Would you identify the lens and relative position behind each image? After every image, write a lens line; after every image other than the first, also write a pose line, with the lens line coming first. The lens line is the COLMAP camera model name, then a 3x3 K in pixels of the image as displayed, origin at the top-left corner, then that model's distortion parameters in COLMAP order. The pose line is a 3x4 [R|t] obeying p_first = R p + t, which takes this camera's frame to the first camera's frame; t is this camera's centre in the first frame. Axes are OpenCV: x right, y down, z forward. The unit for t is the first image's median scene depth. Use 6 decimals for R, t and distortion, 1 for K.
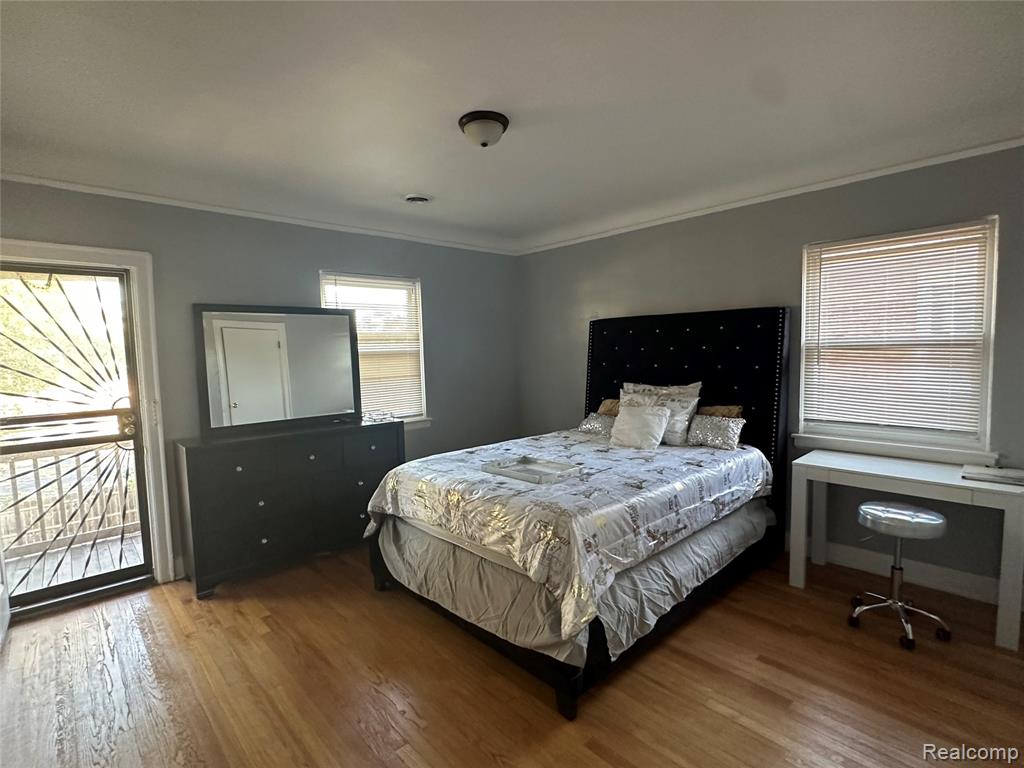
lens RADIAL K [[499.6, 0, 510.3], [0, 499.6, 393.7], [0, 0, 1]] dist [-0.005432, 0.000159]
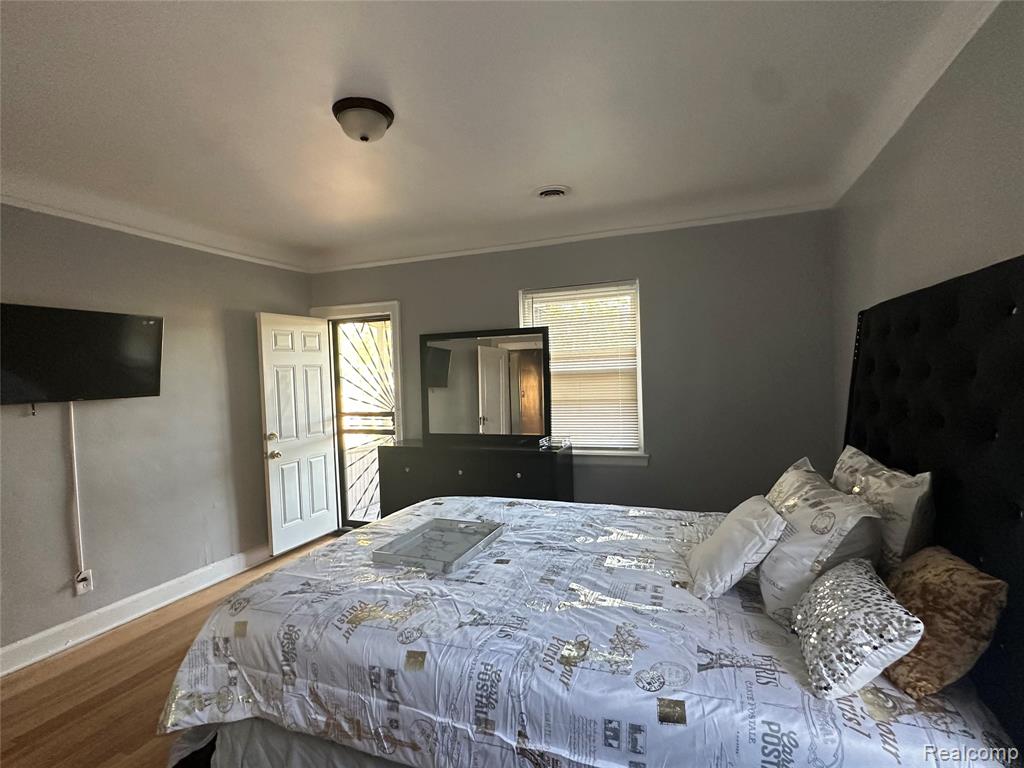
lens RADIAL K [[499.6, 0, 510.3], [0, 499.6, 393.7], [0, 0, 1]] dist [-0.005432, 0.000159]
pose [[0.439324, 0.050917, -0.896884, 0.623697], [-0.059237, 0.997861, 0.027633, -0.079023], [0.896373, 0.040988, 0.441401, 0.647035]]
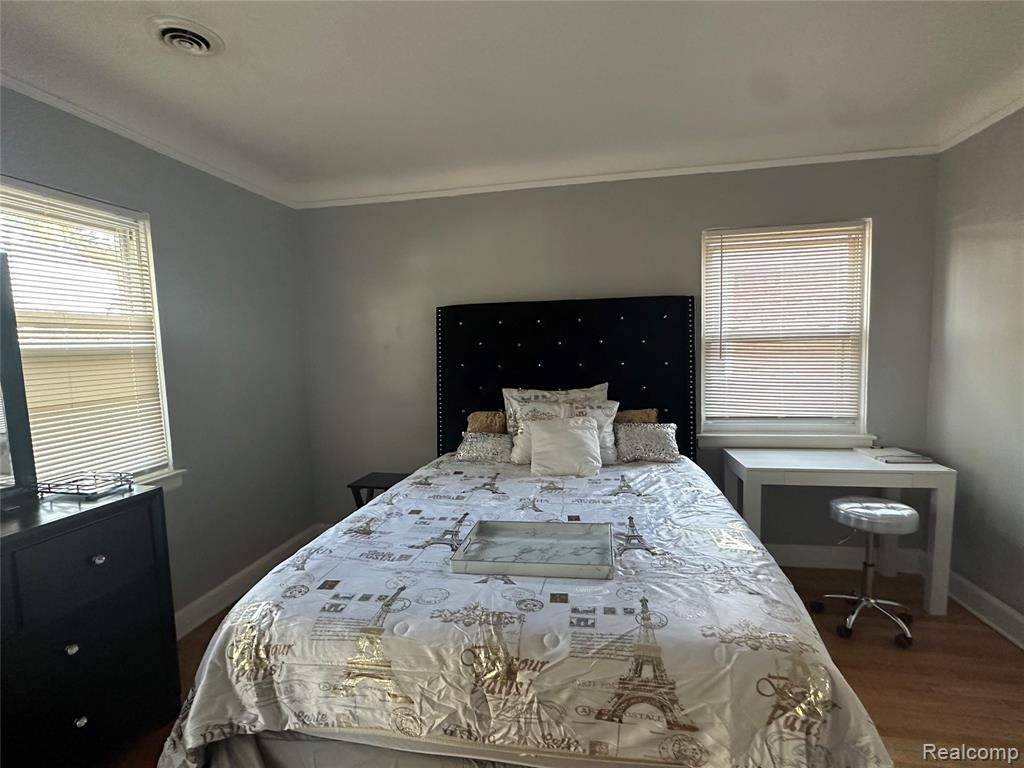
lens RADIAL K [[499.6, 0, 510.3], [0, 499.6, 393.7], [0, 0, 1]] dist [-0.005432, 0.000159]
pose [[0.807028, -0.056508, 0.587803, -0.262404], [0.062092, 0.998013, 0.010693, -0.027158], [-0.587239, 0.027868, 0.808934, 0.471788]]
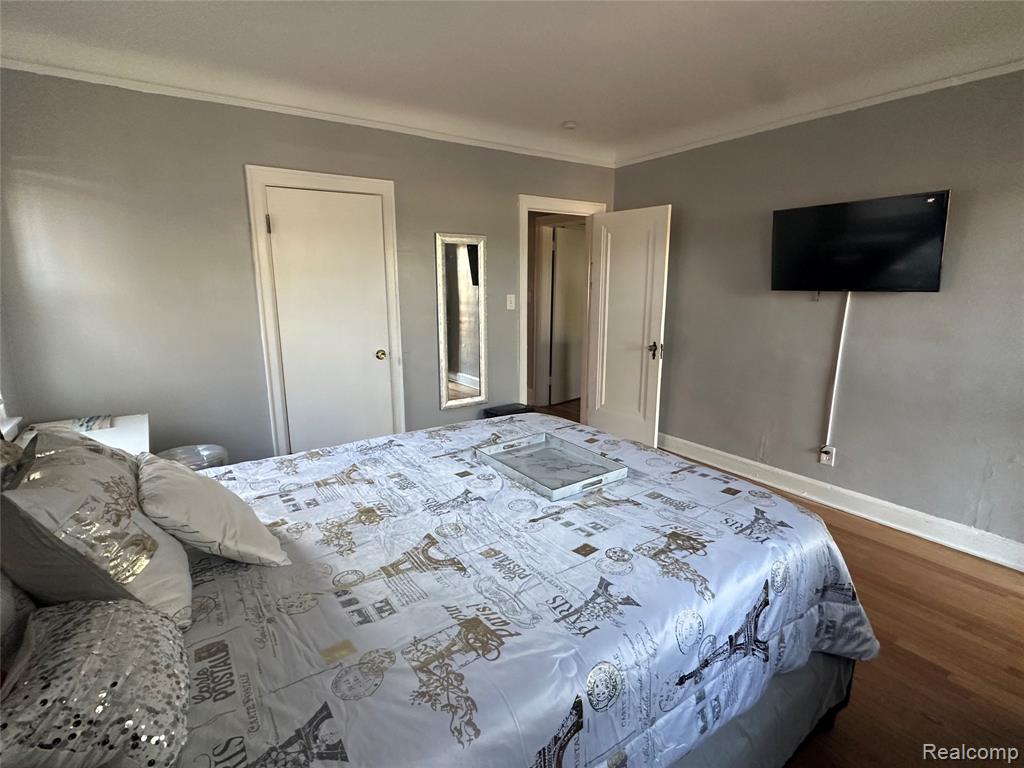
lens RADIAL K [[499.6, 0, 510.3], [0, 499.6, 393.7], [0, 0, 1]] dist [-0.005432, 0.000159]
pose [[-0.988301, -0.008322, 0.152287, -0.007021], [0.038142, 0.953293, 0.299630, -0.117340], [-0.147667, 0.301933, -0.941823, 1.371158]]
